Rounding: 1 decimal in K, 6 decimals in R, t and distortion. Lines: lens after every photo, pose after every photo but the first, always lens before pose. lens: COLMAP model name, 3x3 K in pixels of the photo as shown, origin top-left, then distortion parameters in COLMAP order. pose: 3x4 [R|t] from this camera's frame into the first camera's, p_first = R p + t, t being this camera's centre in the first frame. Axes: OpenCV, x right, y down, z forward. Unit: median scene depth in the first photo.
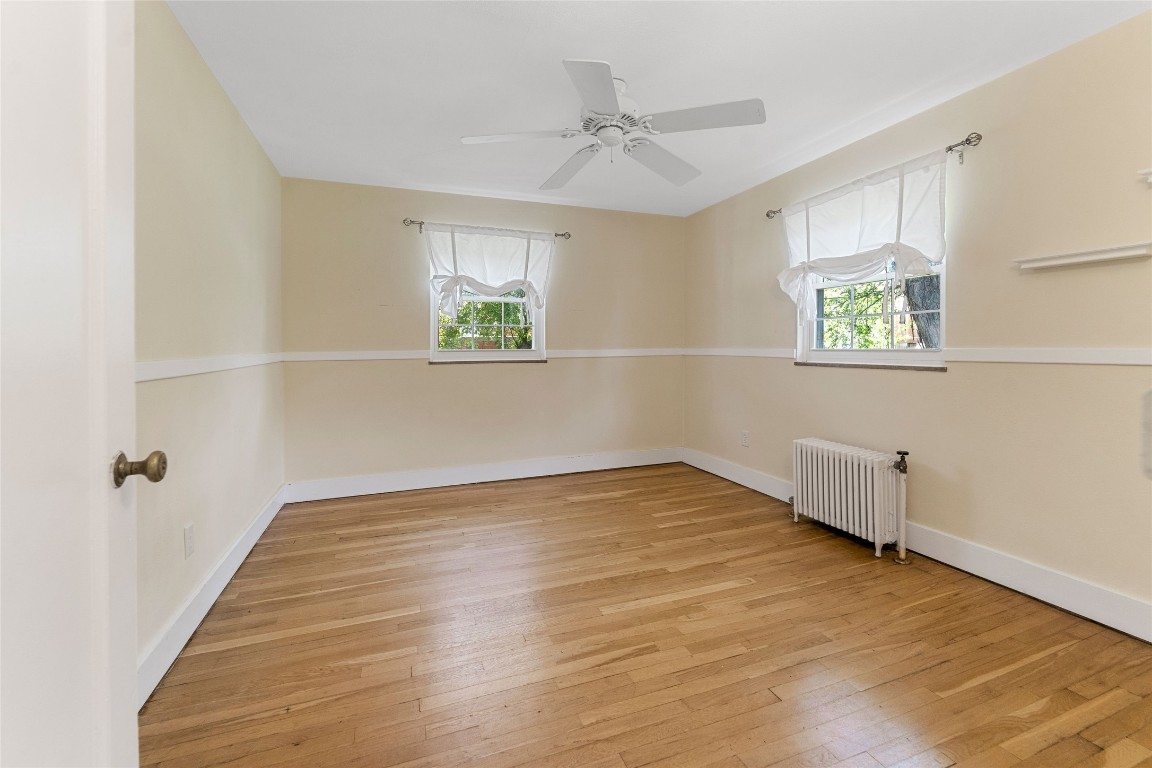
lens RADIAL K [[480.5, 0, 580.1], [0, 480.5, 348.1], [0, 0, 1]] dist [0.001926, 0.000132]
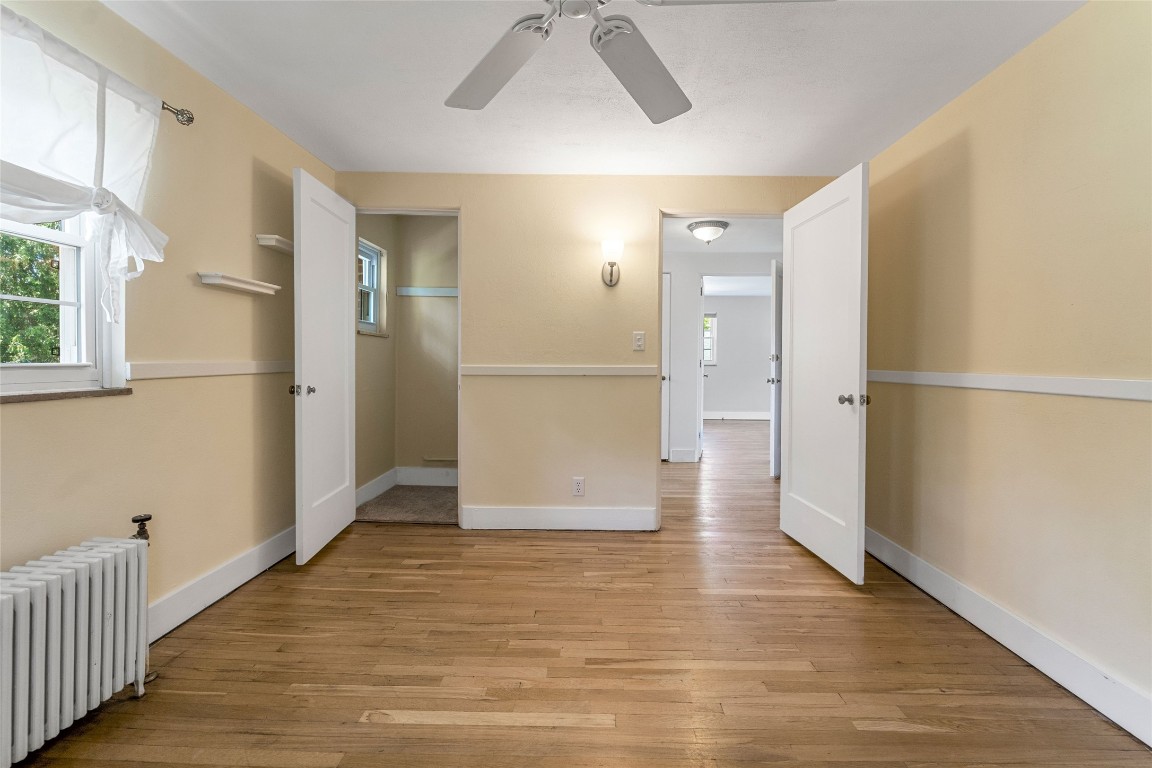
lens RADIAL K [[480.5, 0, 580.1], [0, 480.5, 348.1], [0, 0, 1]] dist [0.001926, 0.000132]
pose [[-0.920072, 0.007981, 0.391668, -0.229111], [-0.003958, 0.999552, -0.029667, -0.003891], [-0.391729, -0.028846, -0.919628, 1.947714]]
